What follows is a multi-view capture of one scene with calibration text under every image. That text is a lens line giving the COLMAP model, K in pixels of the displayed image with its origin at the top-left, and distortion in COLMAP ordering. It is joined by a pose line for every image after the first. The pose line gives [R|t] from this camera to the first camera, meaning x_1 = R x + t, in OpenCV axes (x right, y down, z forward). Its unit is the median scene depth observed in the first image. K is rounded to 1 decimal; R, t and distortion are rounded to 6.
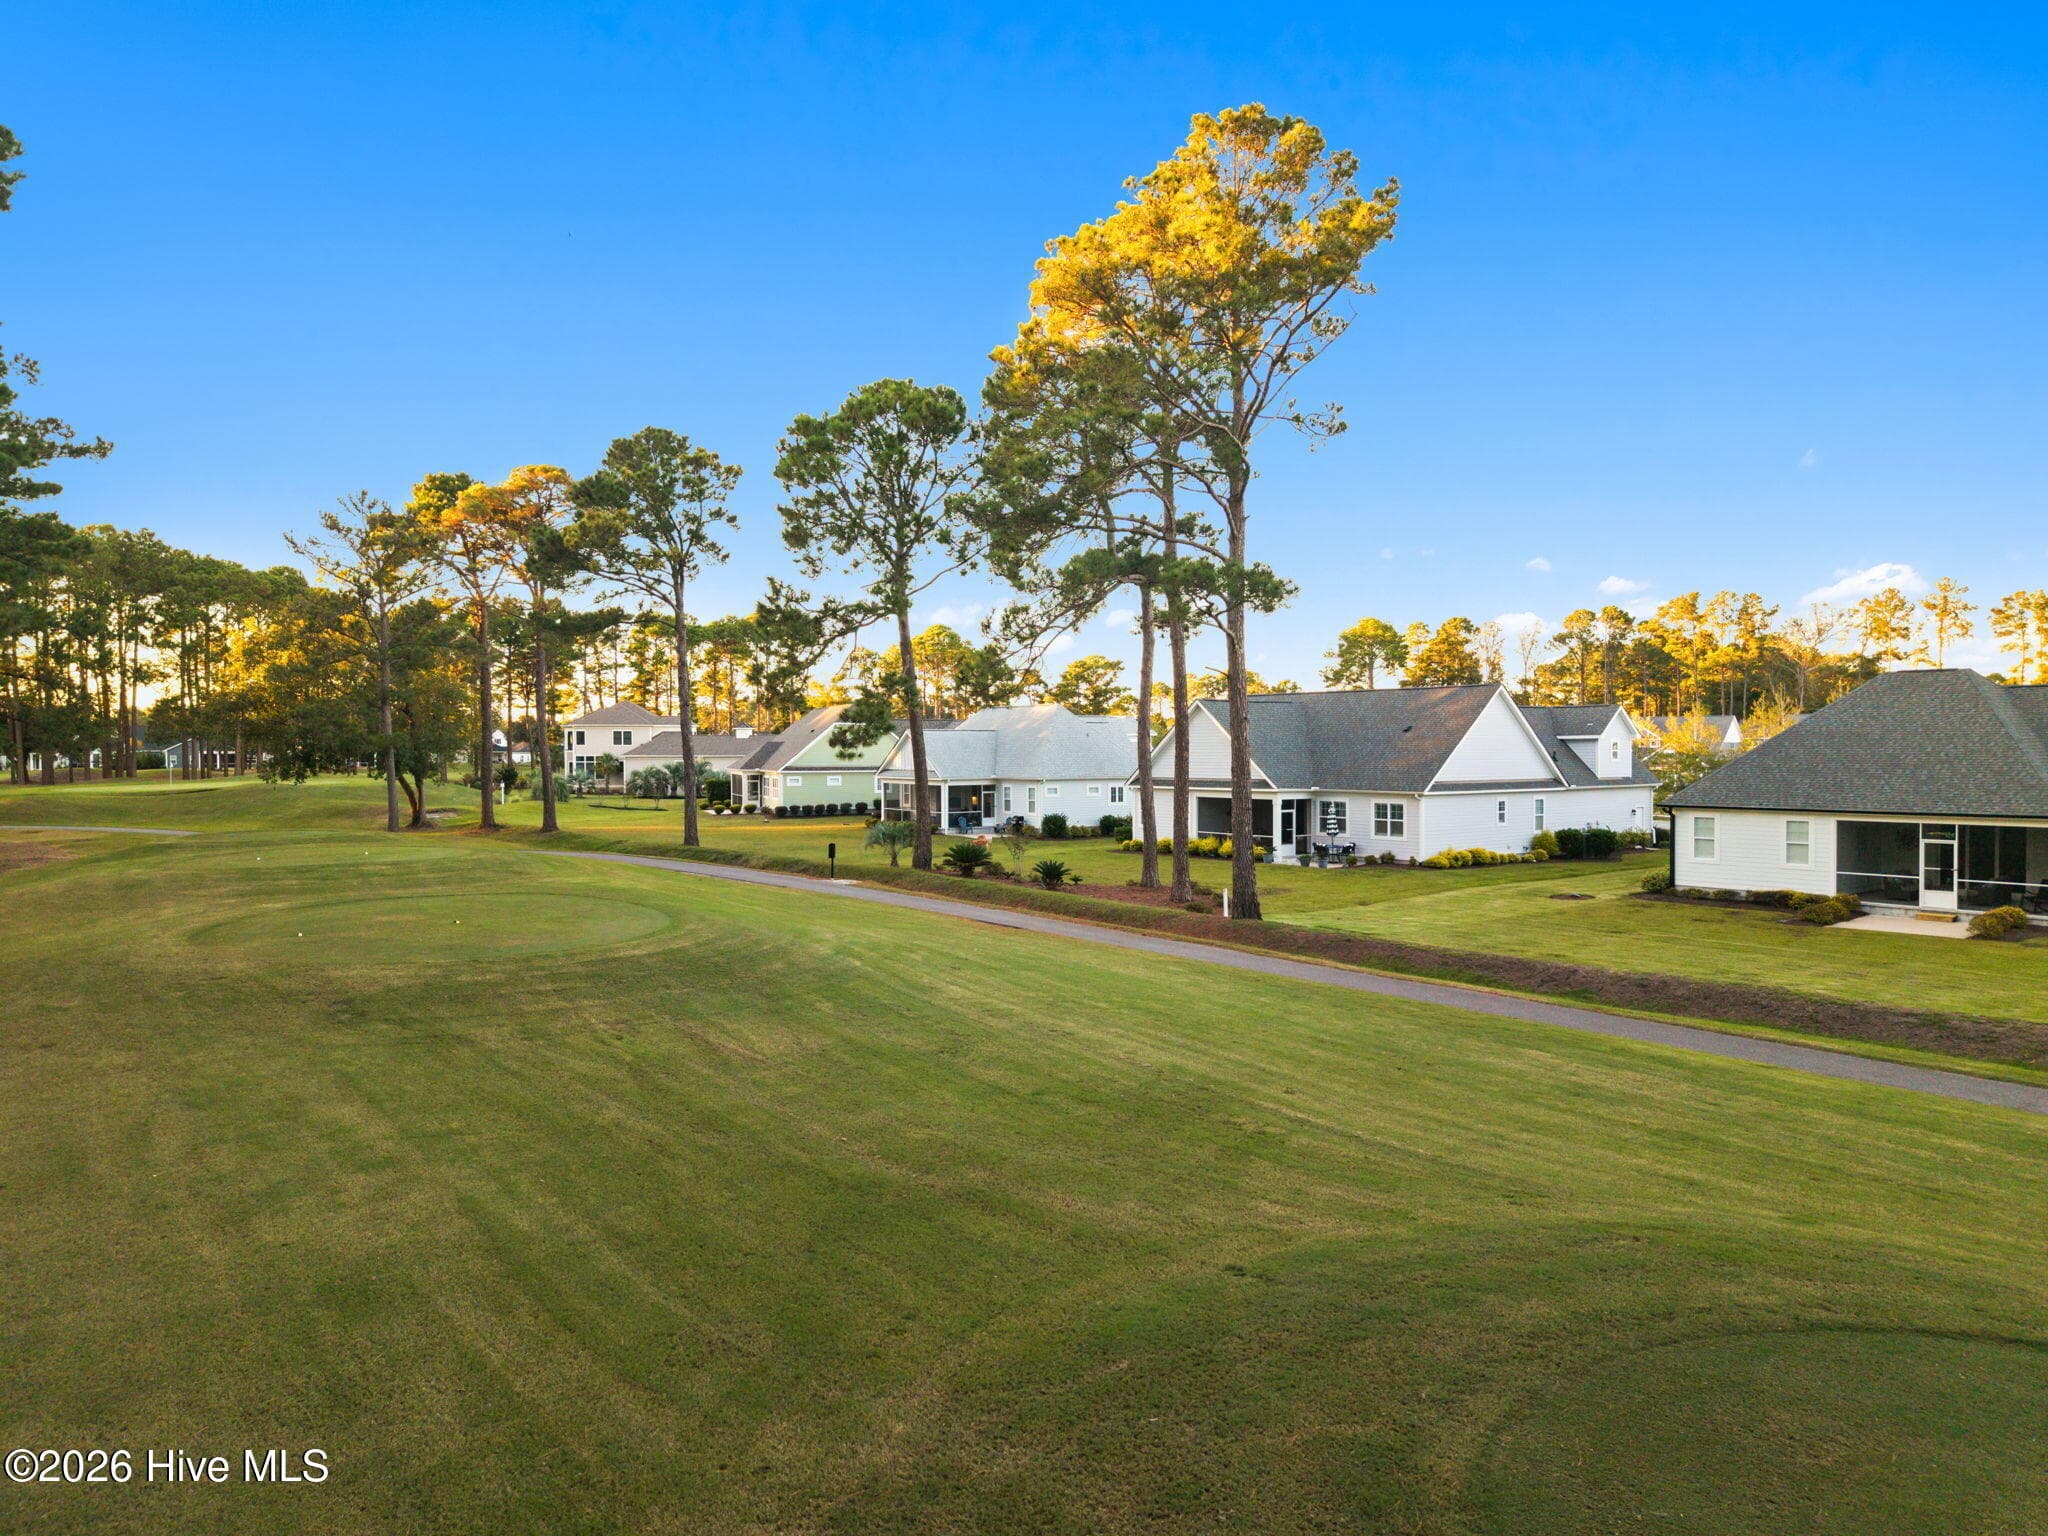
lens RADIAL K [[1294.5, 0, 1035.0], [0, 1294.5, 767.7], [0, 0, 1]] dist [0.174988, -0.223492]
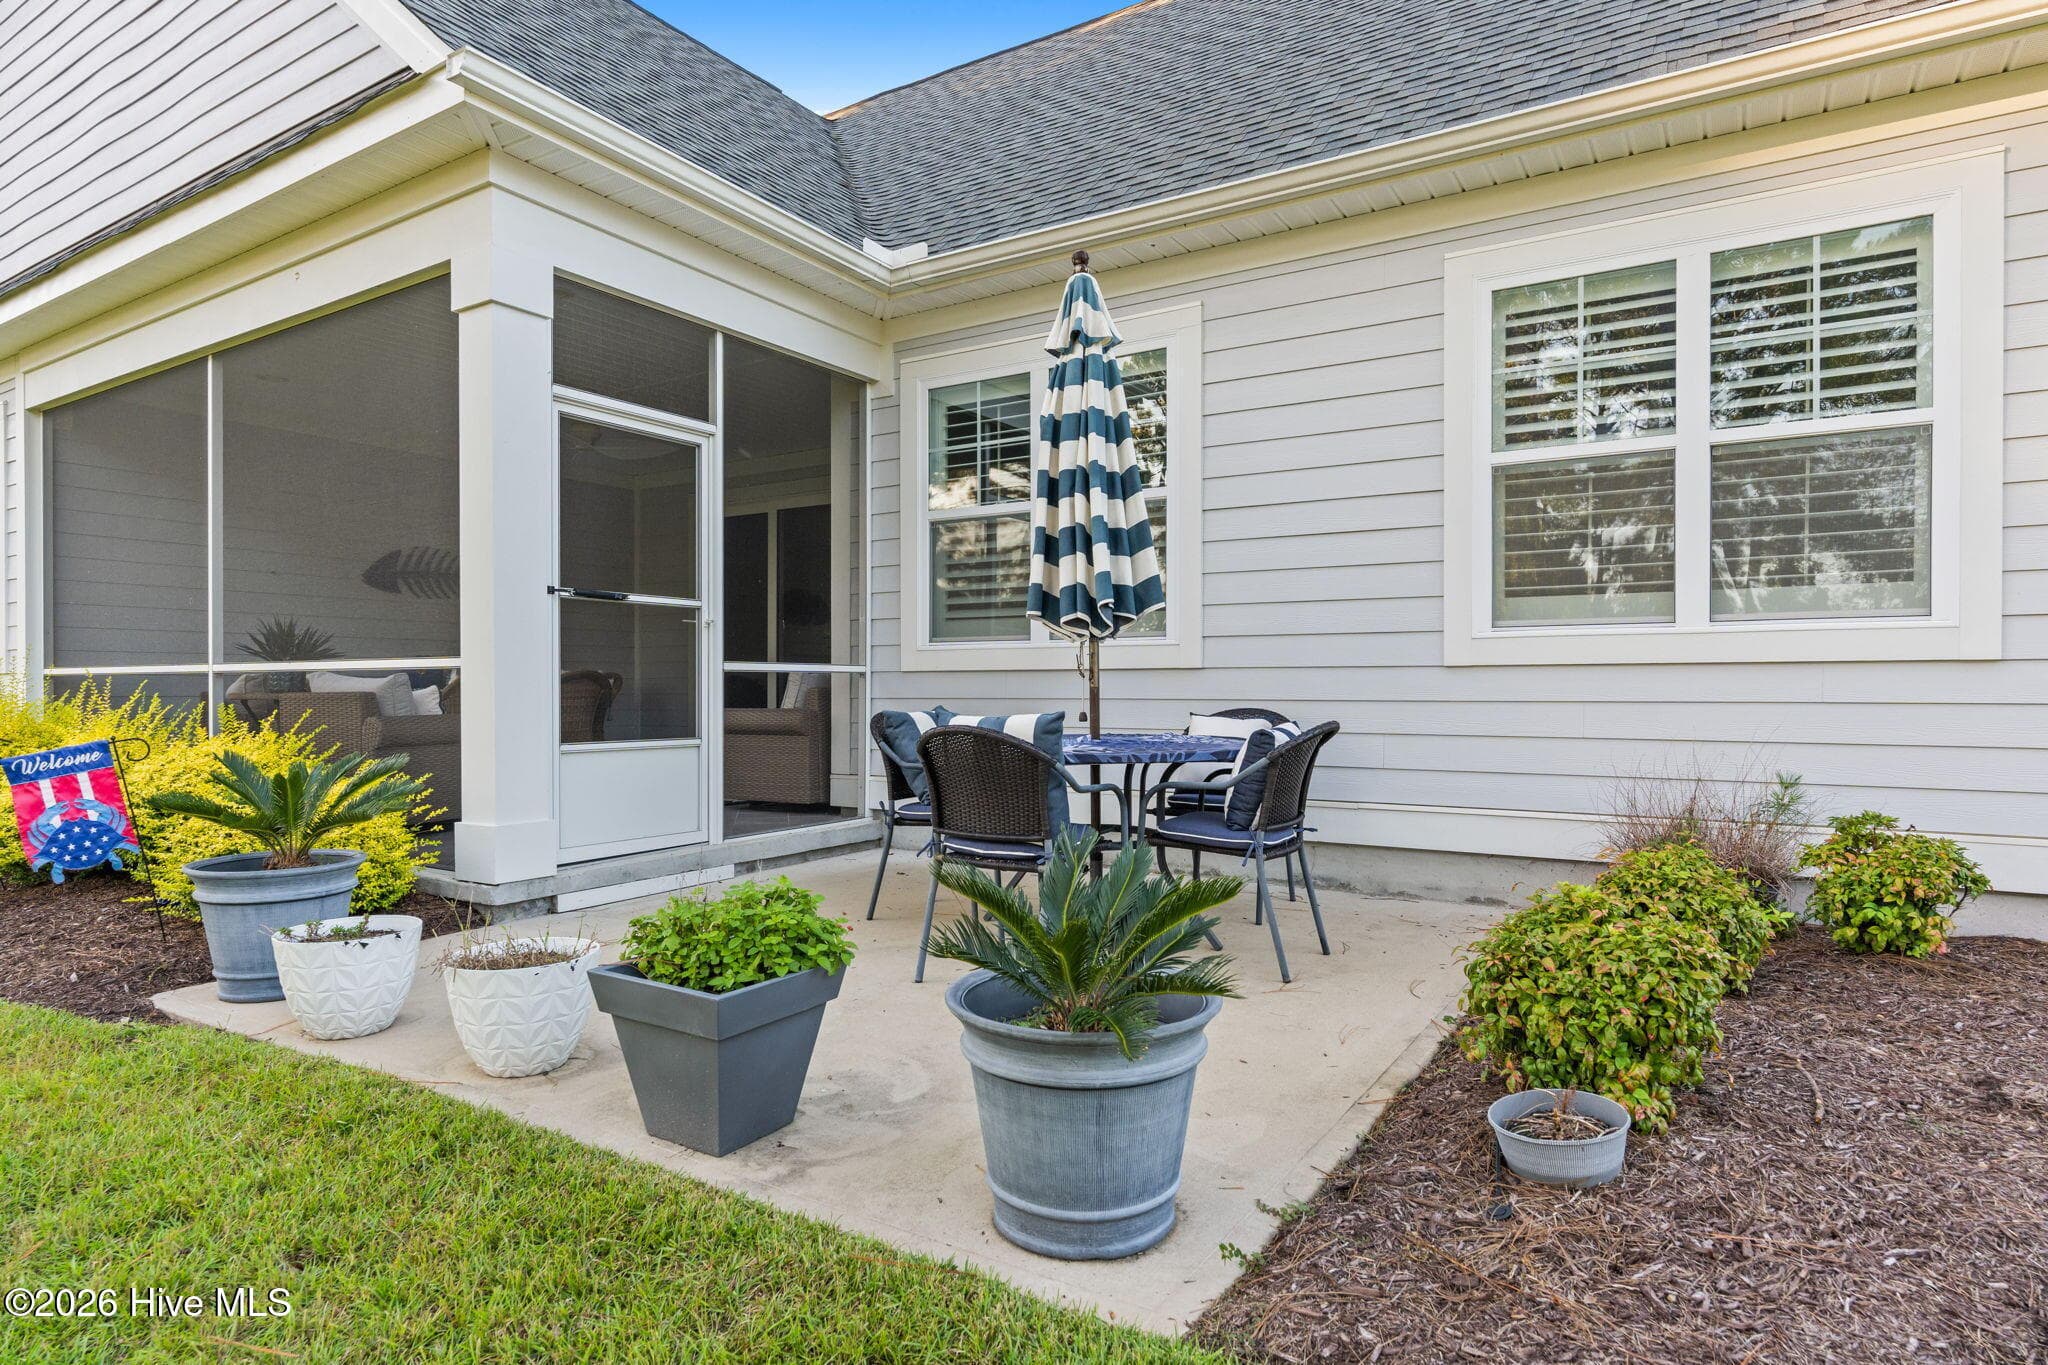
lens RADIAL K [[1111.0, 0, 1024.0], [0, 1111.0, 682.5], [0, 0, 1]] dist [-0.002195, -0.000411]
pose [[0.943109, -0.004963, 0.332446, 0.196227], [0.007098, 0.999961, -0.005208, 0.055000], [-0.332407, 0.007272, 0.943108, 0.916875]]
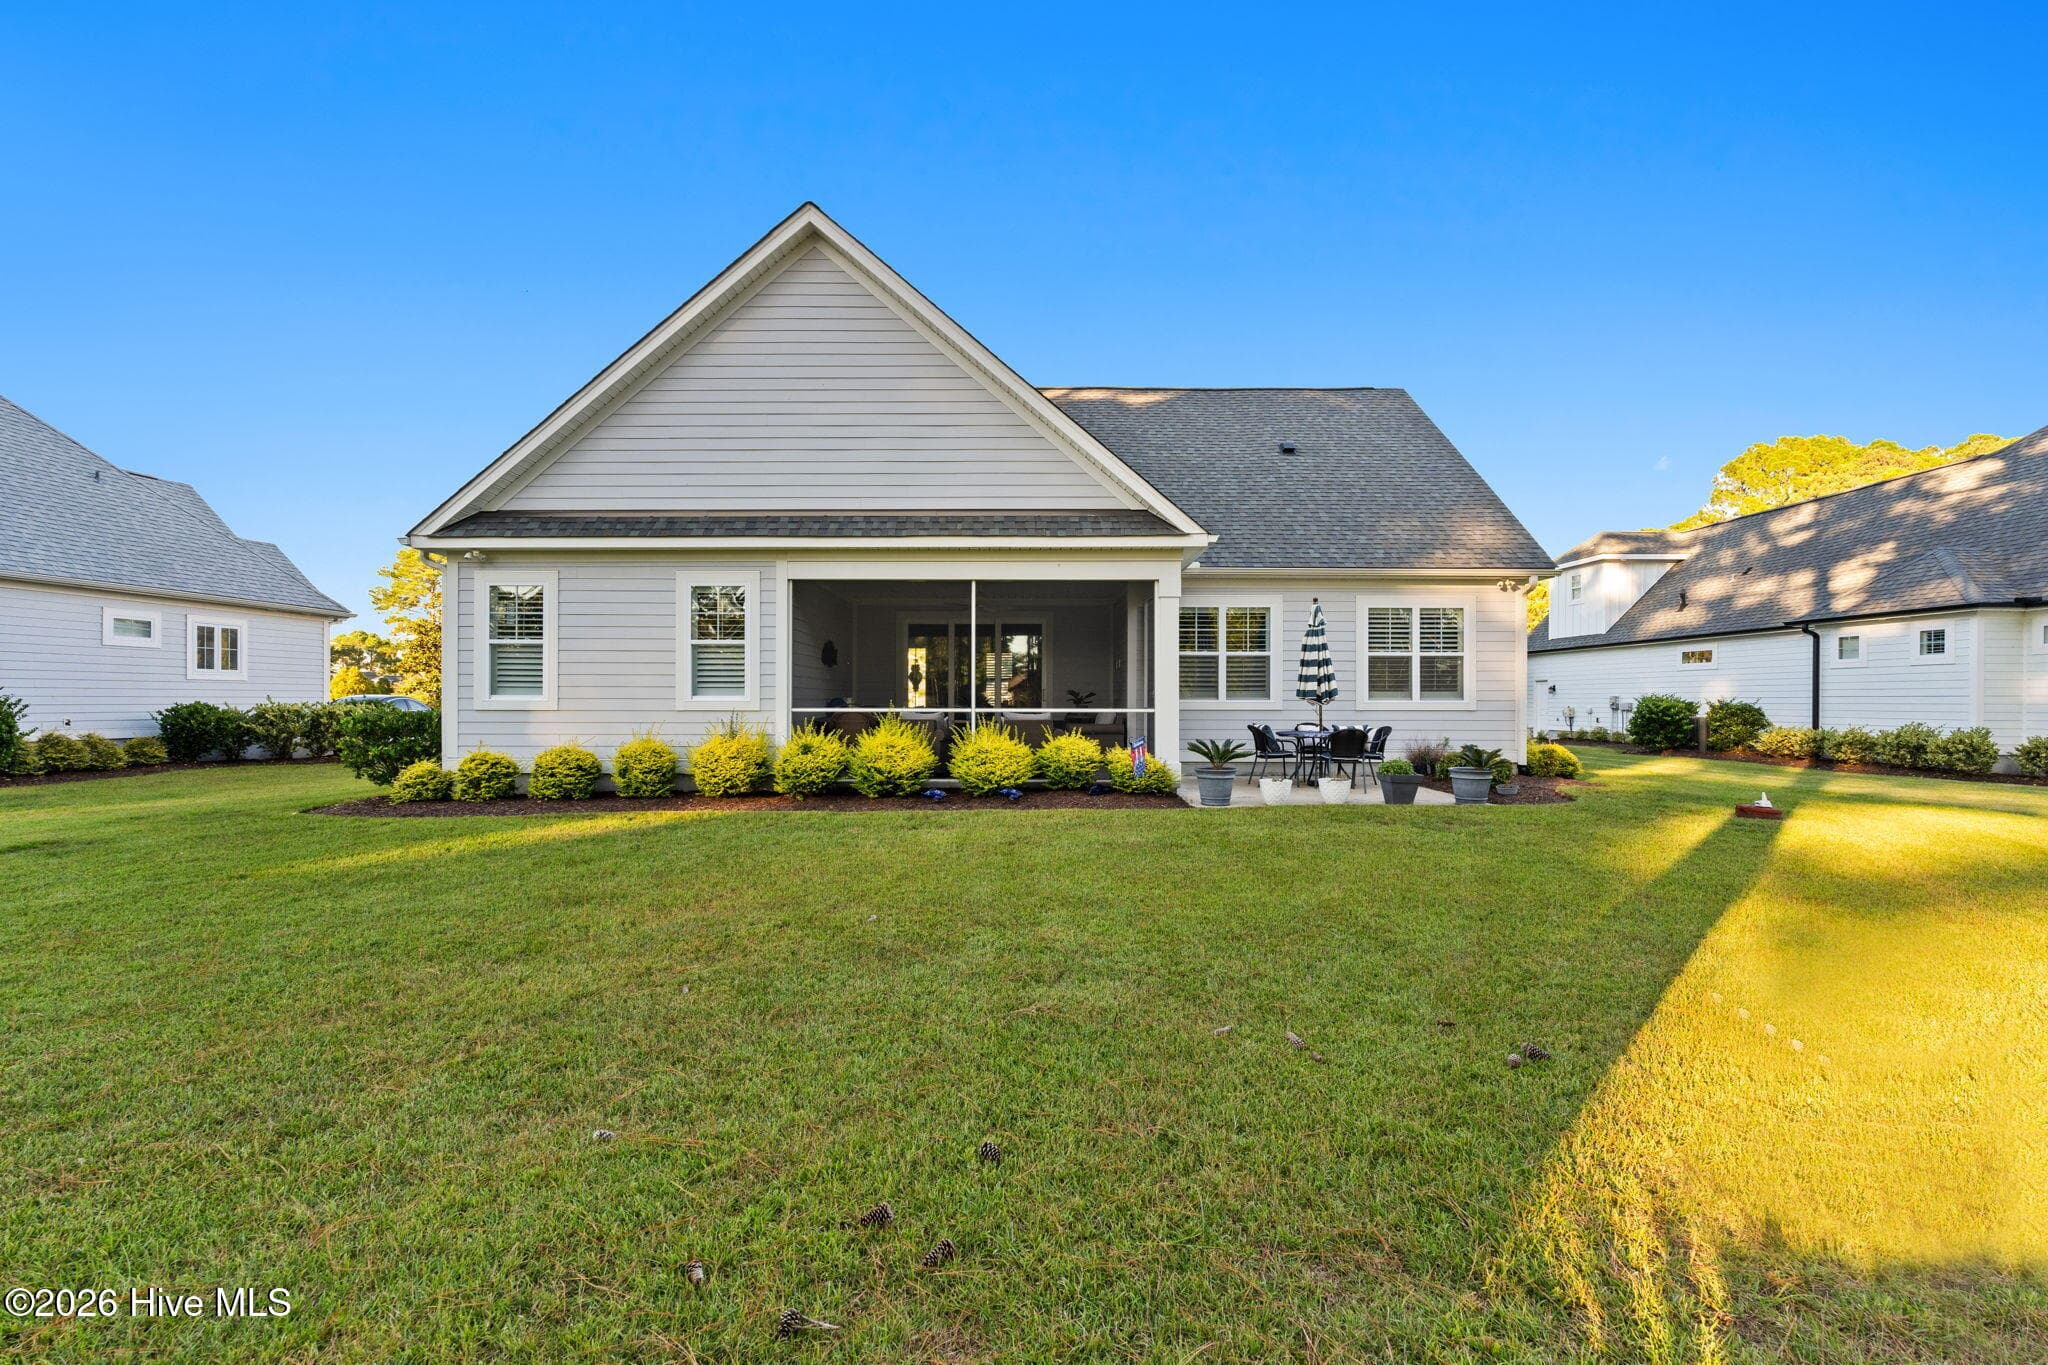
lens RADIAL K [[909.8, 0, 1017.2], [0, 909.8, 707.4], [0, 0, 1]] dist [-0.000848, -0.000270]
pose [[0.632285, -0.006480, 0.774709, 0.010602], [0.007347, 0.999970, 0.002368, 0.051470], [-0.774701, 0.004195, 0.632314, 0.901268]]
